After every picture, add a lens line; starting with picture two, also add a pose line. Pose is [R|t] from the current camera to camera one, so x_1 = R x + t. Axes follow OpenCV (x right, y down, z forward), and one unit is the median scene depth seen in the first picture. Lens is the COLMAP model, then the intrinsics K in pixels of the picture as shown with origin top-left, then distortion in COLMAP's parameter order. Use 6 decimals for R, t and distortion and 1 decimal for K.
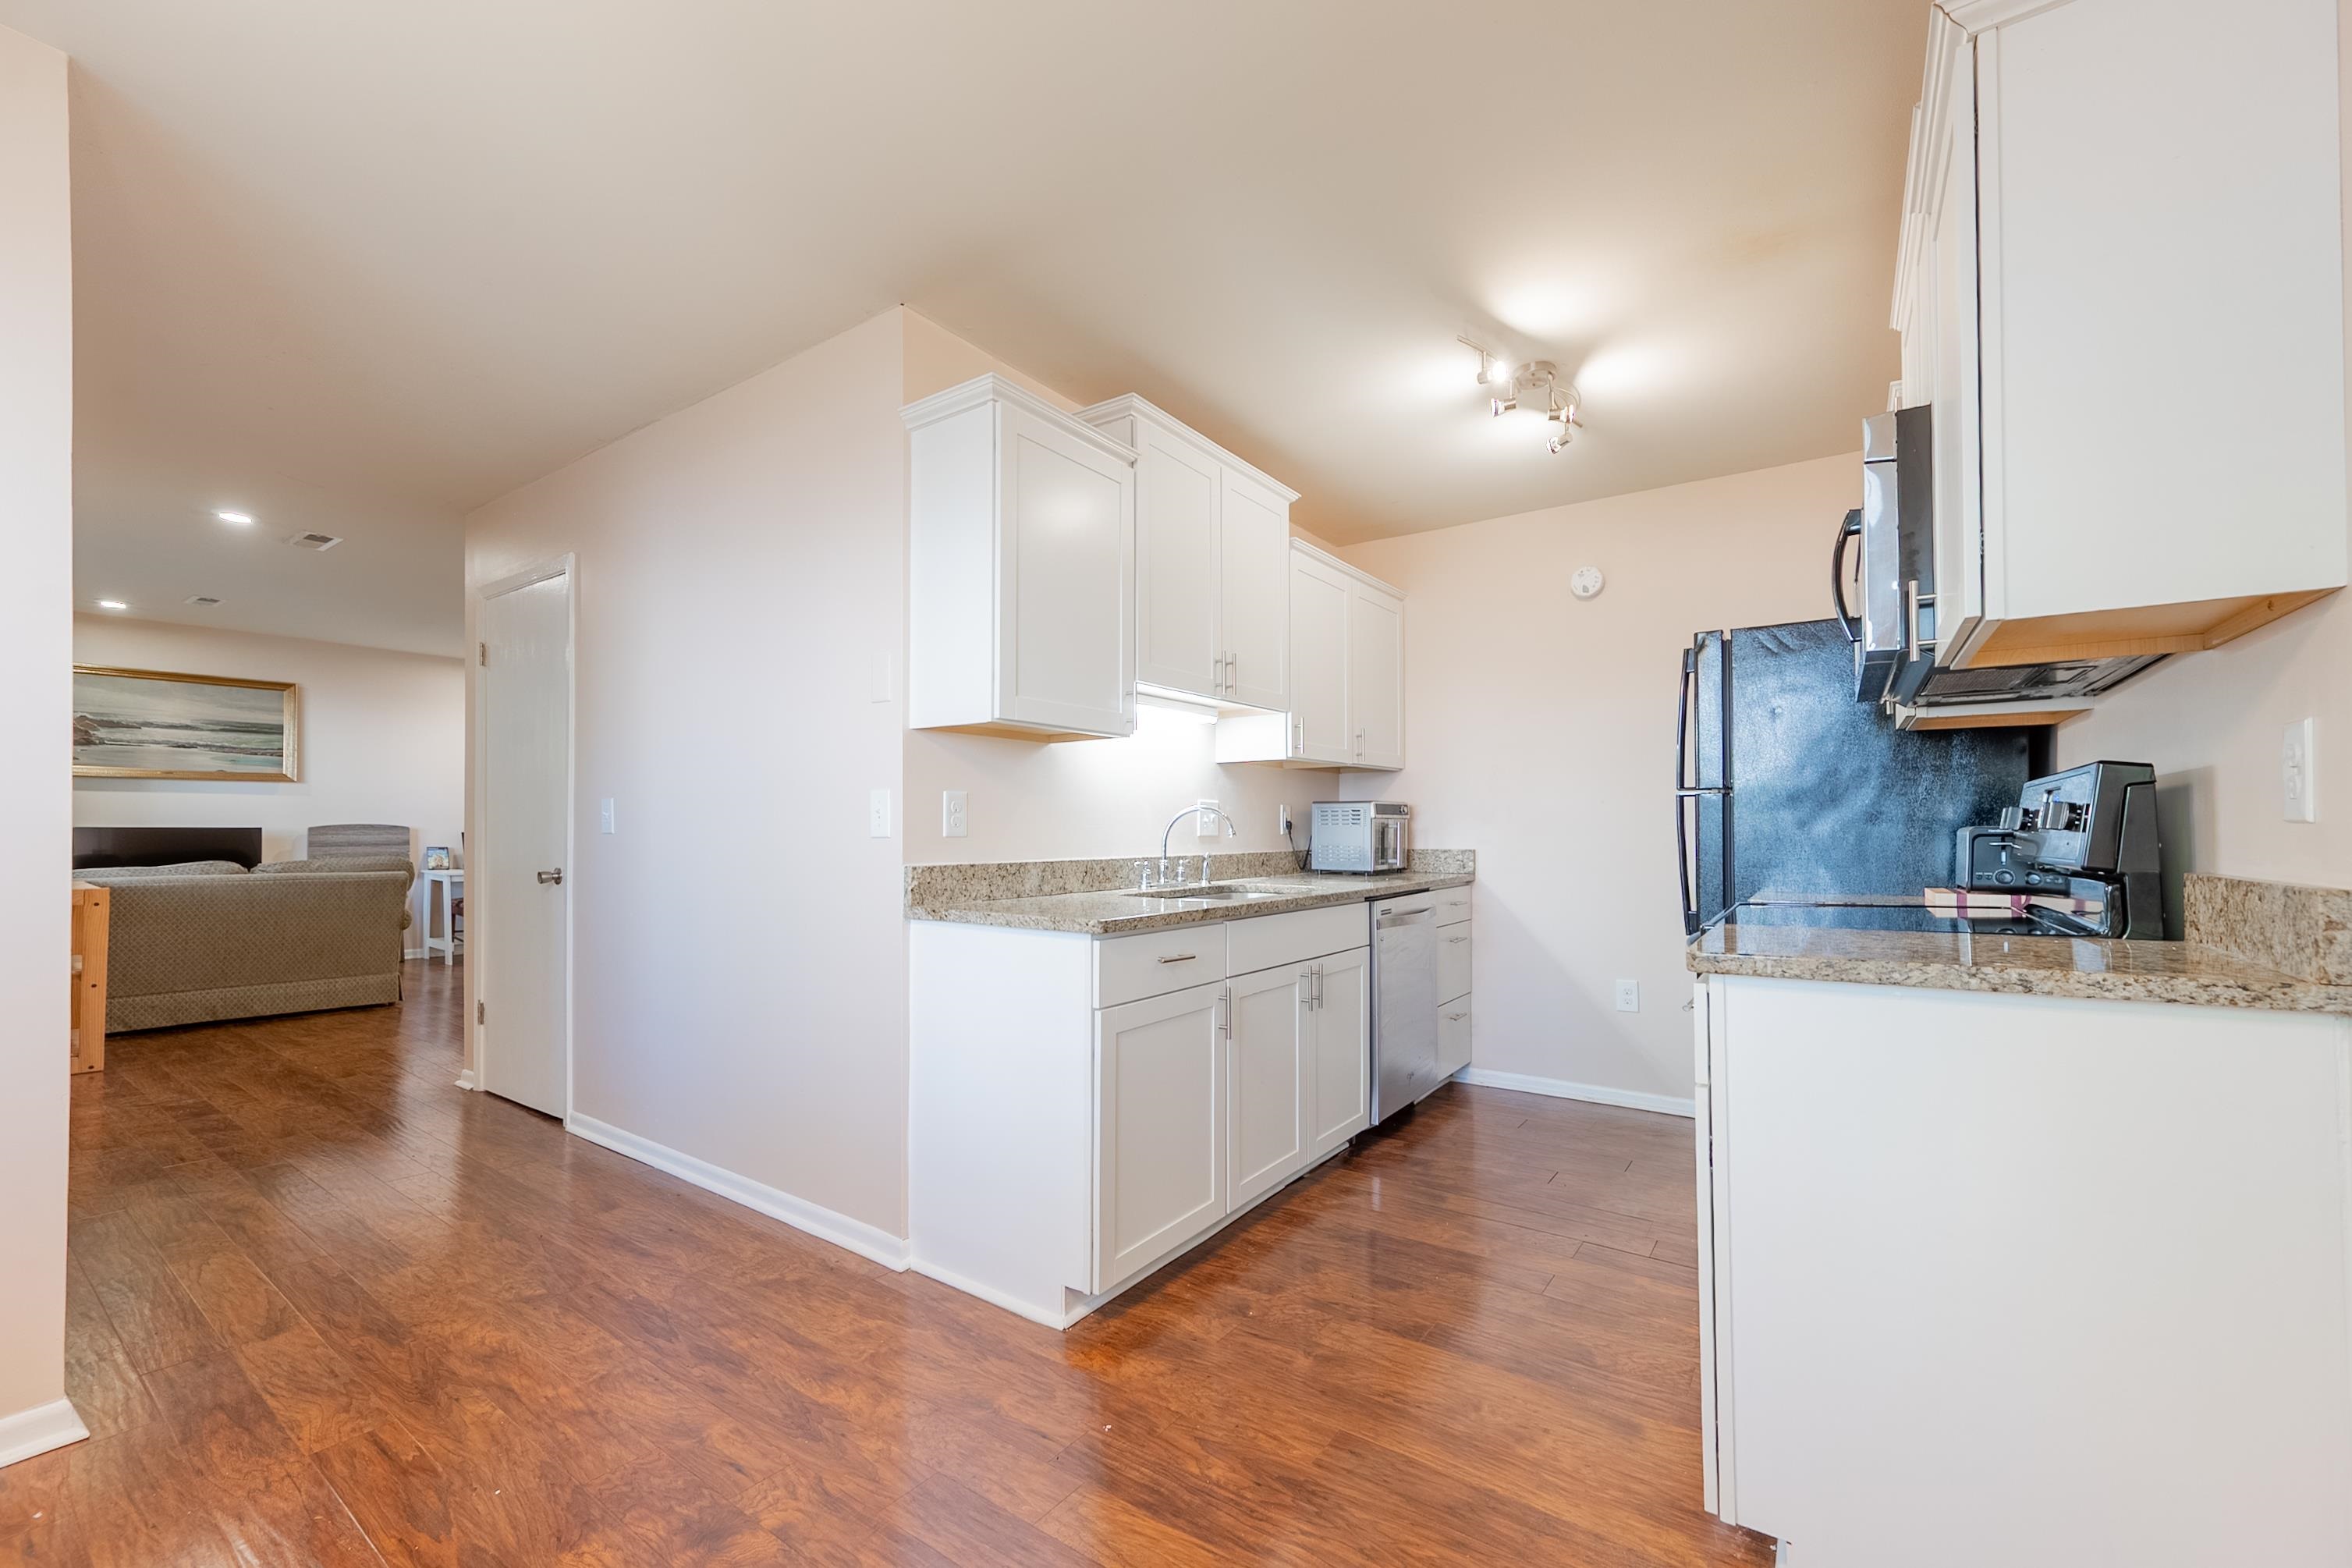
lens RADIAL K [[935.0, 0, 1193.5], [0, 935.0, 819.9], [0, 0, 1]] dist [-0.001539, -0.000211]
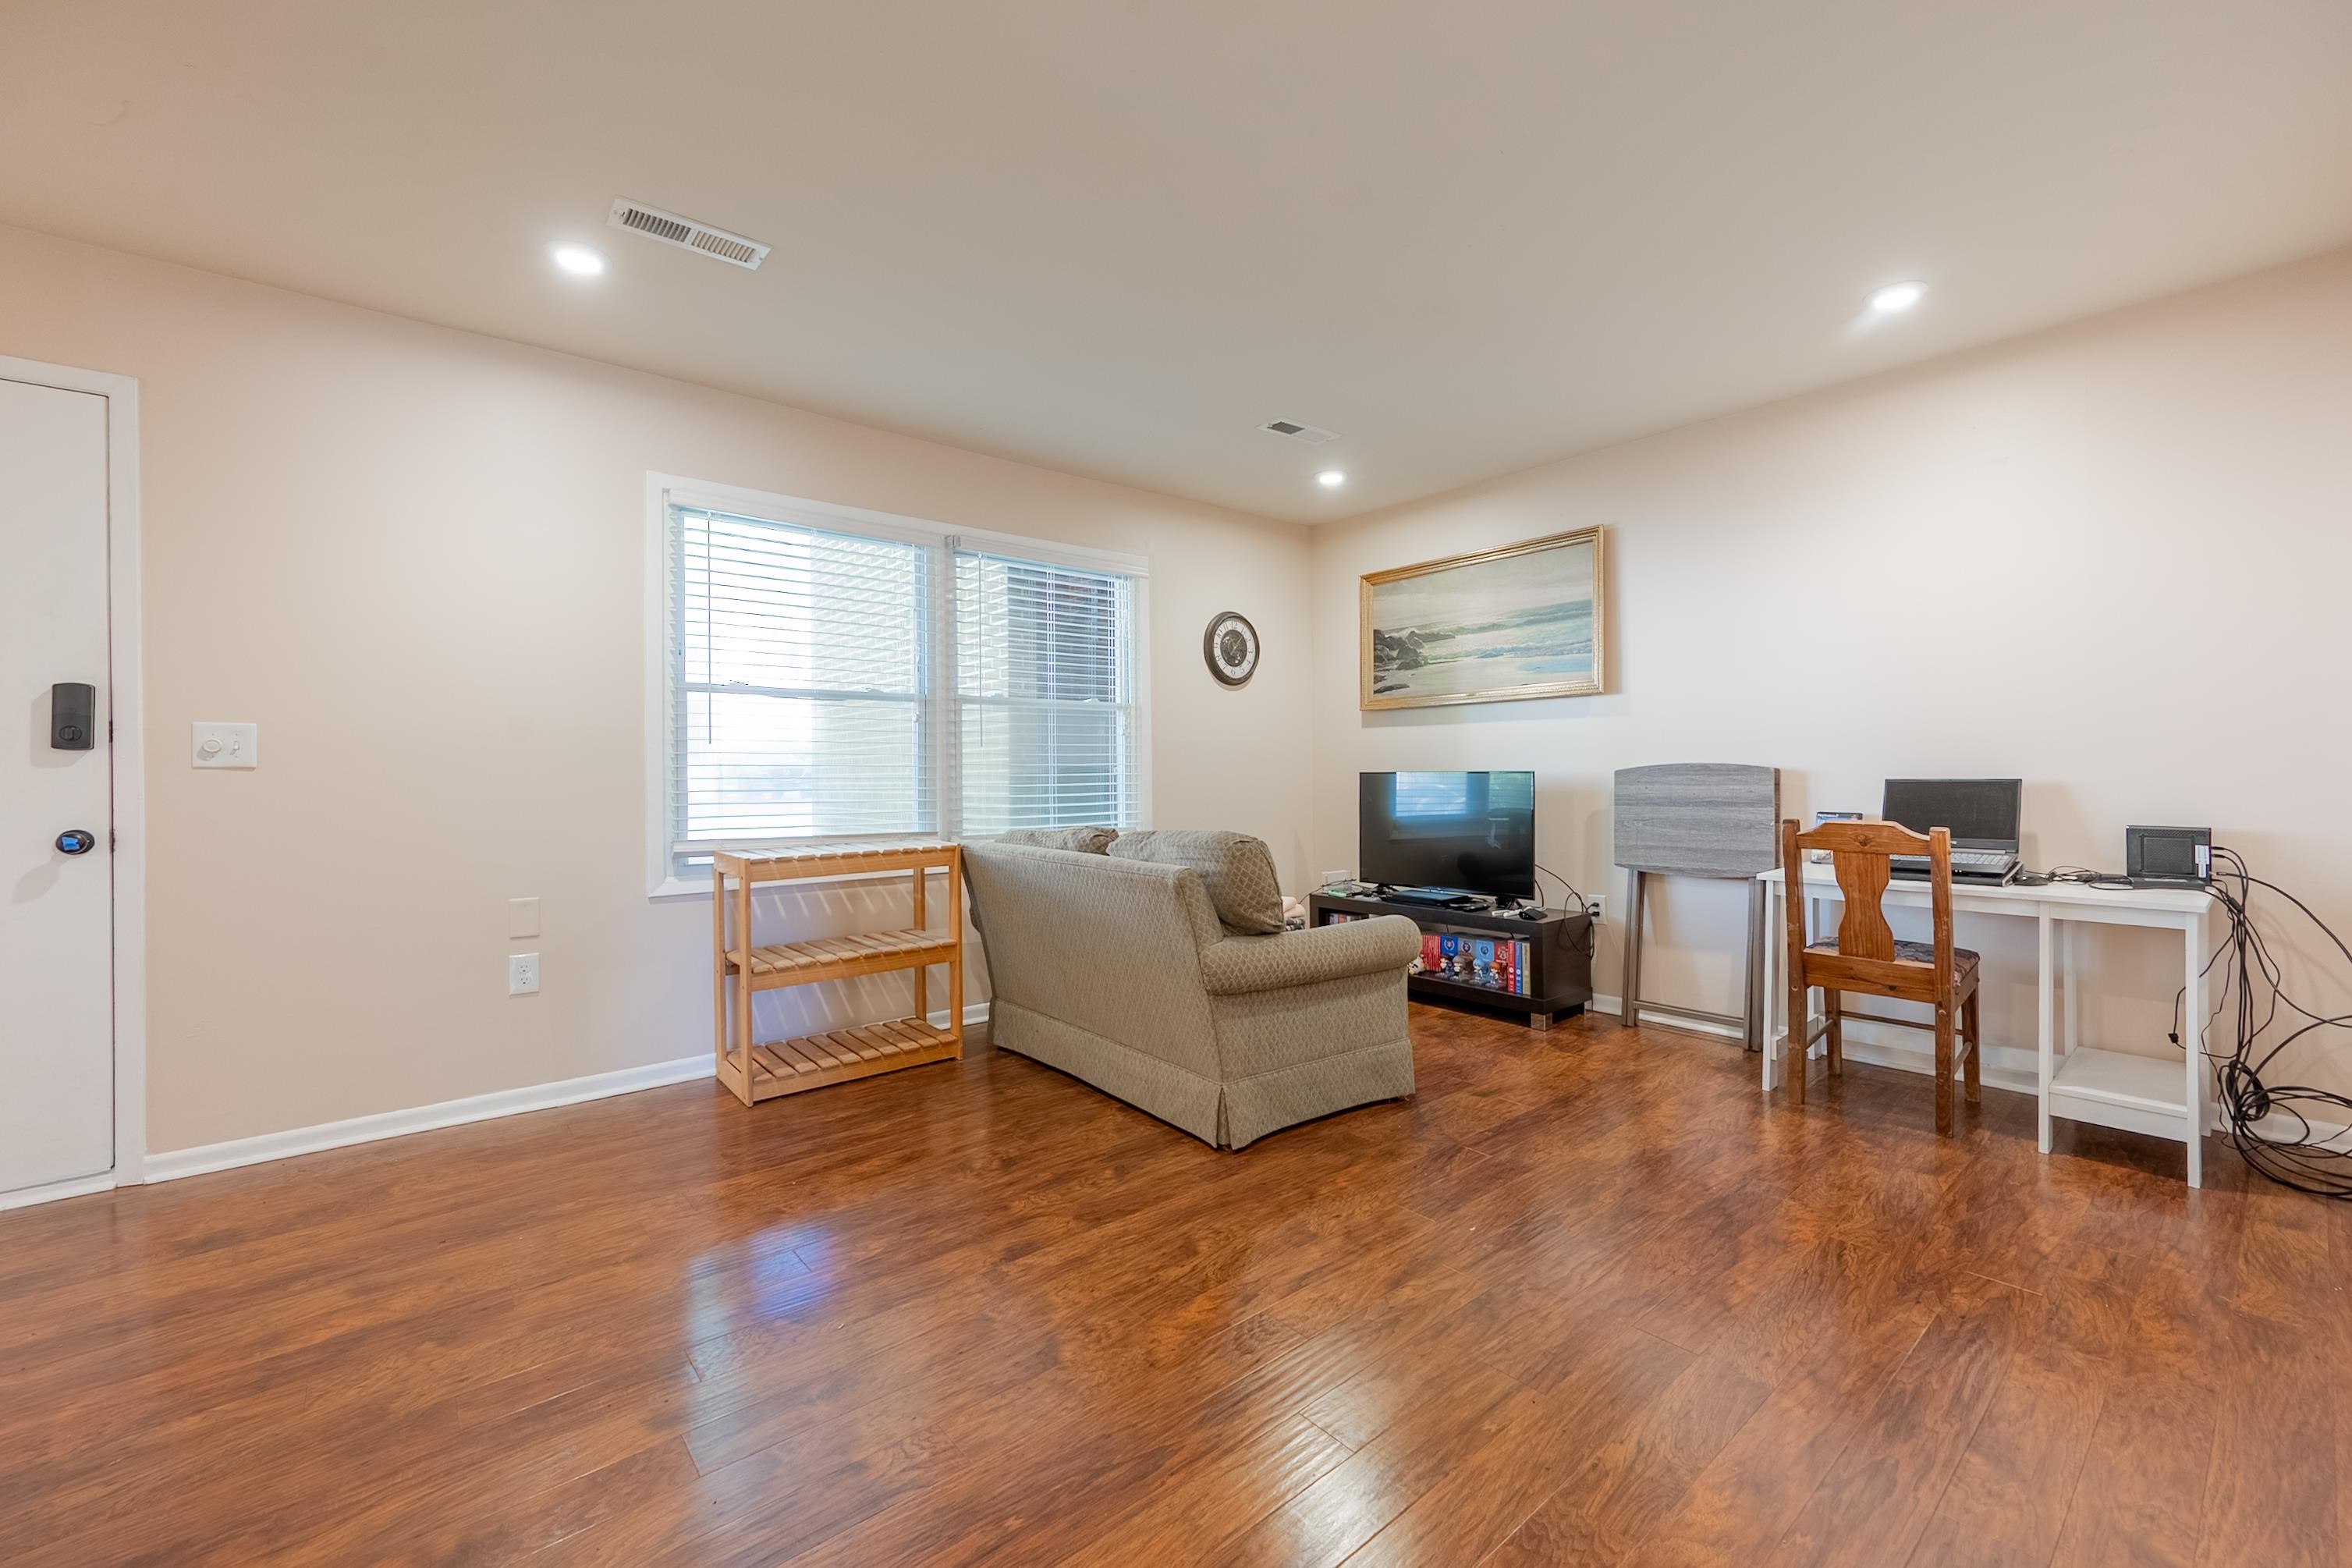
lens RADIAL K [[959.0, 0, 1188.4], [0, 959.0, 769.1], [0, 0, 1]] dist [0.001981, 0.000237]
pose [[-0.264890, -0.004498, -0.964268, -0.563273], [0.014834, 0.999852, -0.008739, 0.014801], [0.964165, -0.016619, -0.264784, 1.625625]]
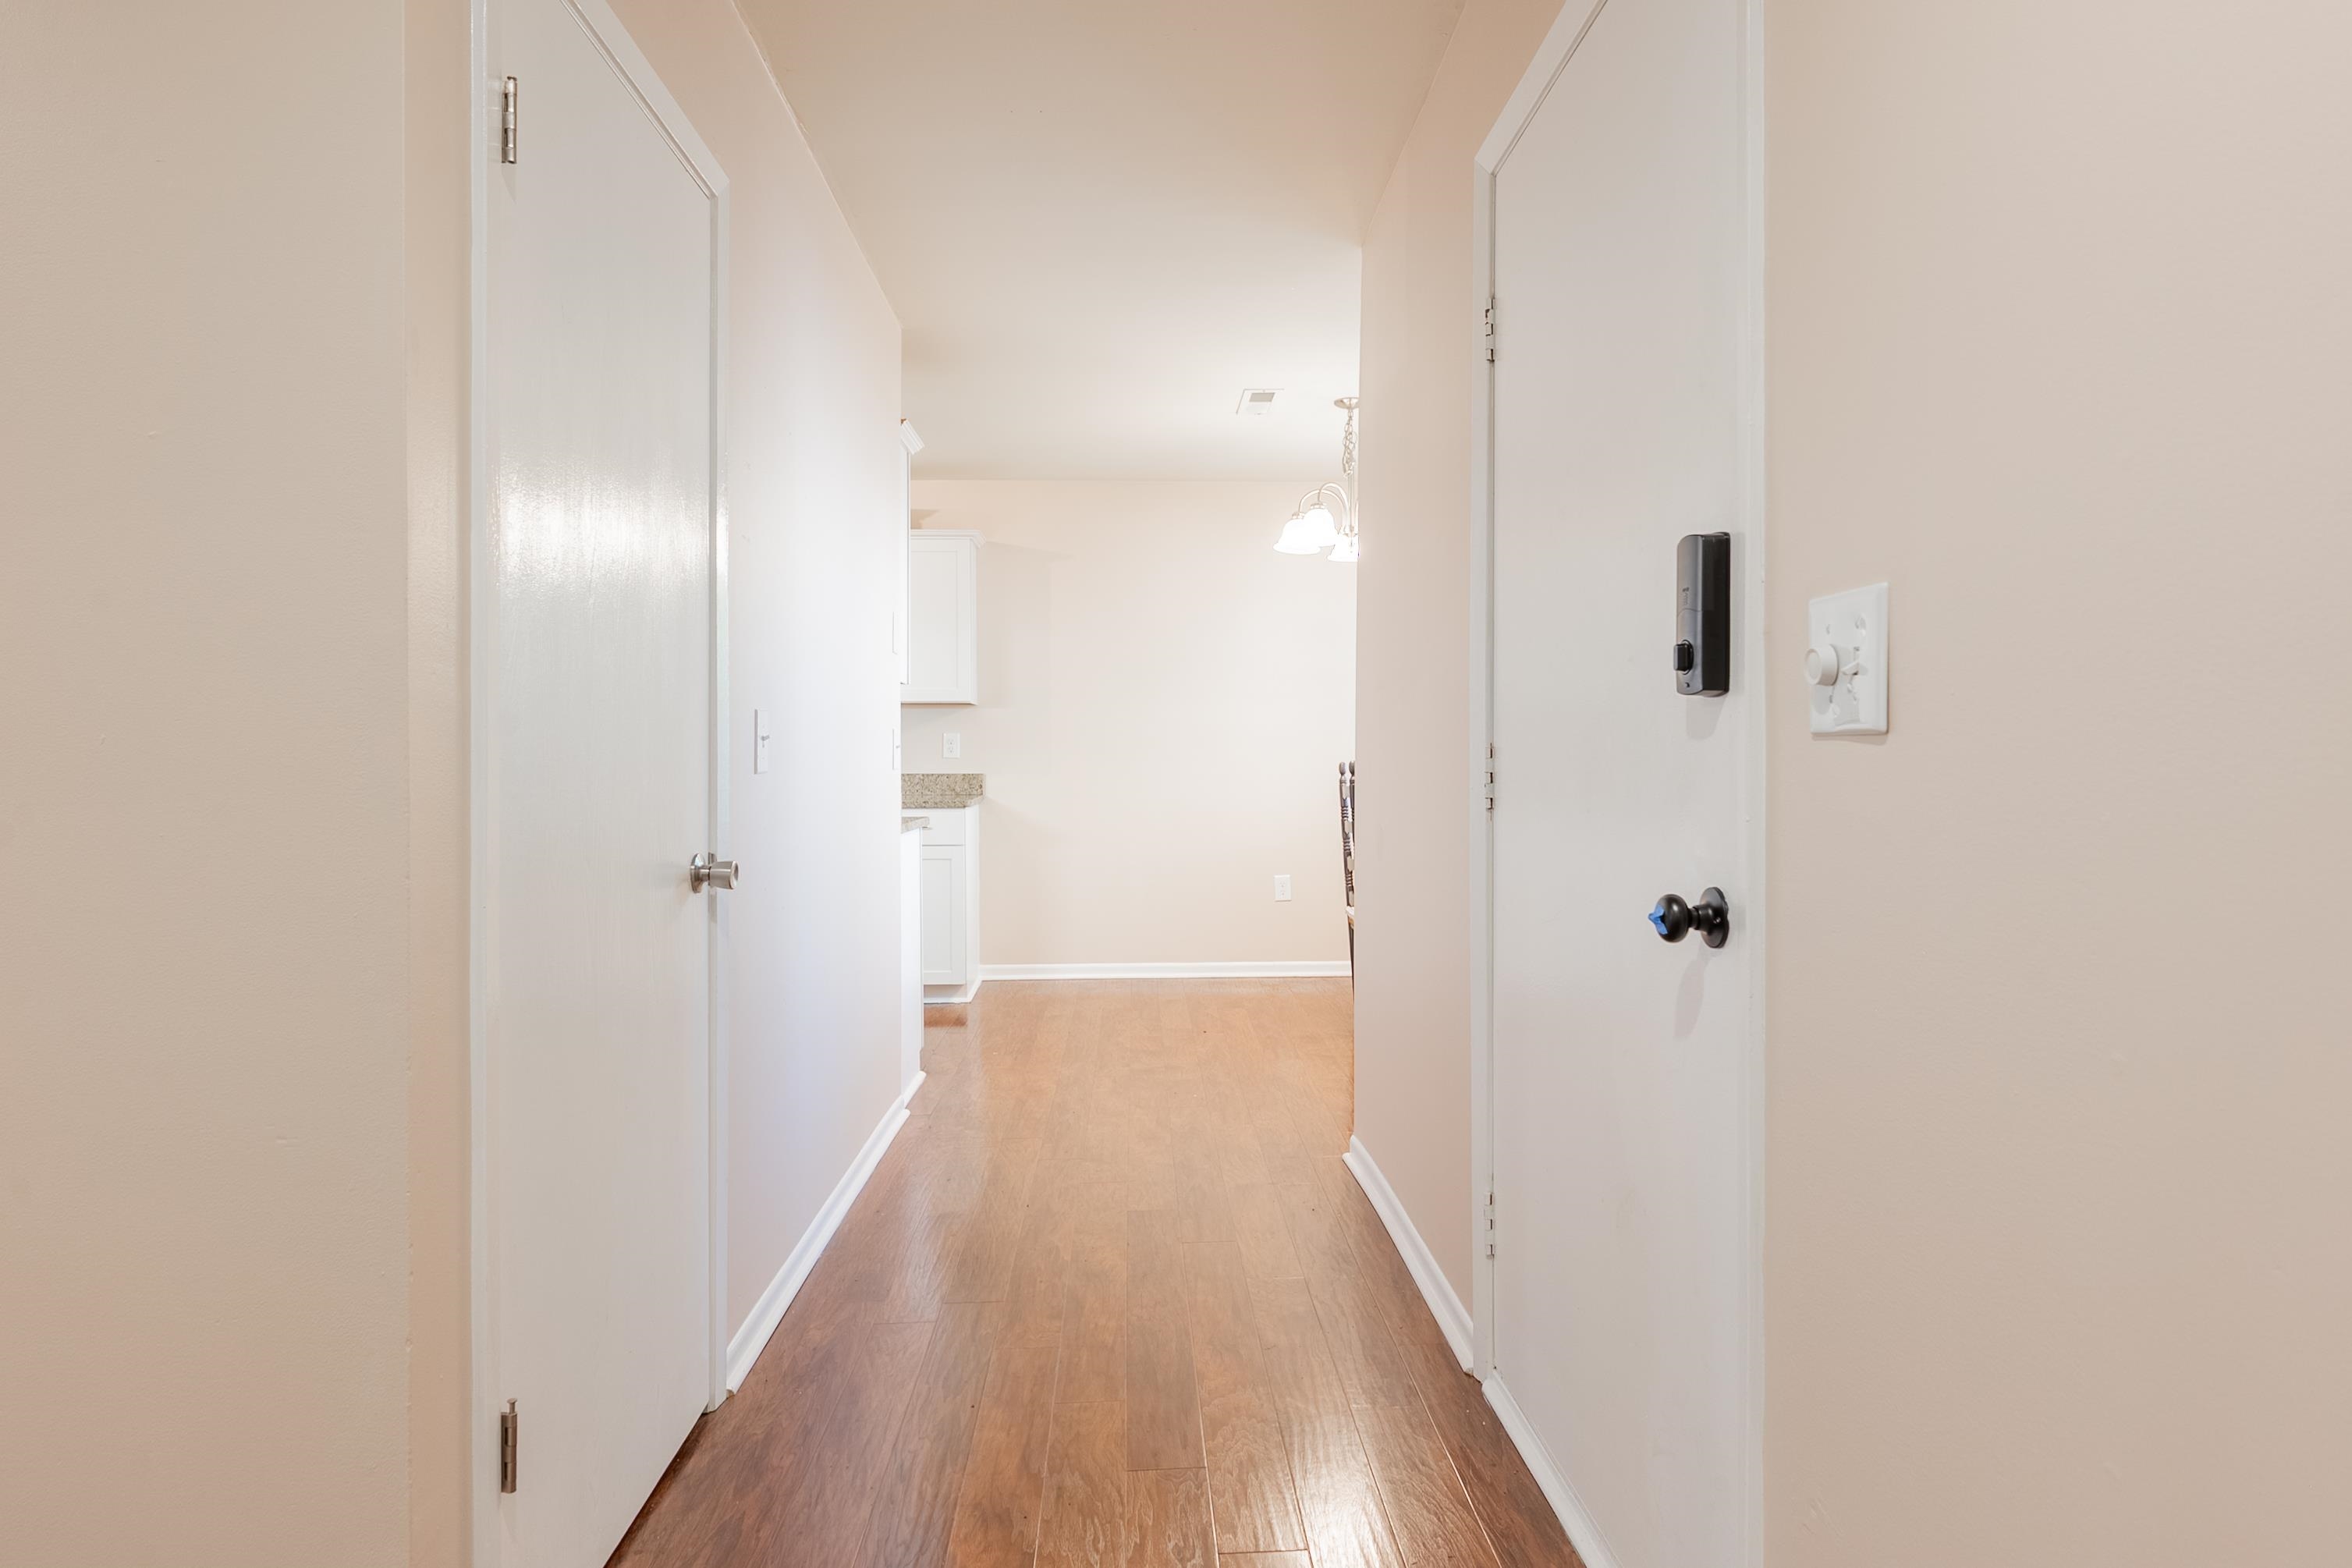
lens RADIAL K [[1361.2, 0, 1176.0], [0, 1361.2, 784.0], [0, 0, 1]] dist [-0.070797, -0.000043]
pose [[-0.595214, -0.017802, 0.803370, -1.195518], [-0.011650, 0.999841, 0.013524, 0.006550], [-0.803483, -0.001309, -0.595326, 1.082530]]
